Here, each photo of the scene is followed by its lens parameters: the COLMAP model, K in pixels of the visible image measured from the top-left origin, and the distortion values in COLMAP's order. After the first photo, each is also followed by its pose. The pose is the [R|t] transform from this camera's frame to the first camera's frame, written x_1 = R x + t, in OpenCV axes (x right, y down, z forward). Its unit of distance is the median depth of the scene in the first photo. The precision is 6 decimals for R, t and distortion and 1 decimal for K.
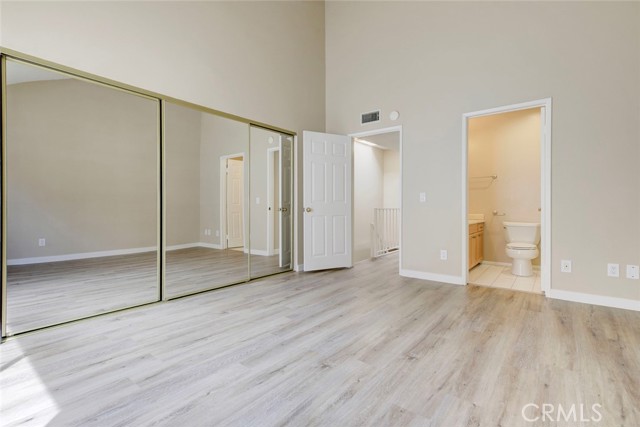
lens RADIAL K [[294.2, 0, 321.0], [0, 294.2, 209.9], [0, 0, 1]] dist [-0.001367, -0.000479]
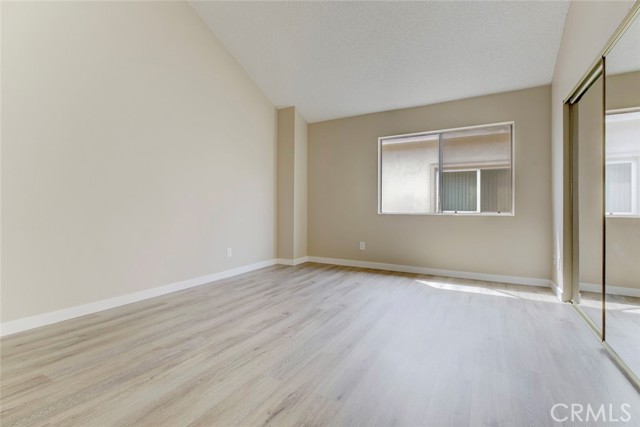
lens RADIAL K [[294.2, 0, 321.0], [0, 294.2, 209.9], [0, 0, 1]] dist [-0.001367, -0.000479]
pose [[-0.986618, -0.001744, -0.163038, 0.304270], [-0.003778, 0.999919, 0.012169, -0.015473], [0.163003, 0.012622, -0.986545, 1.970043]]
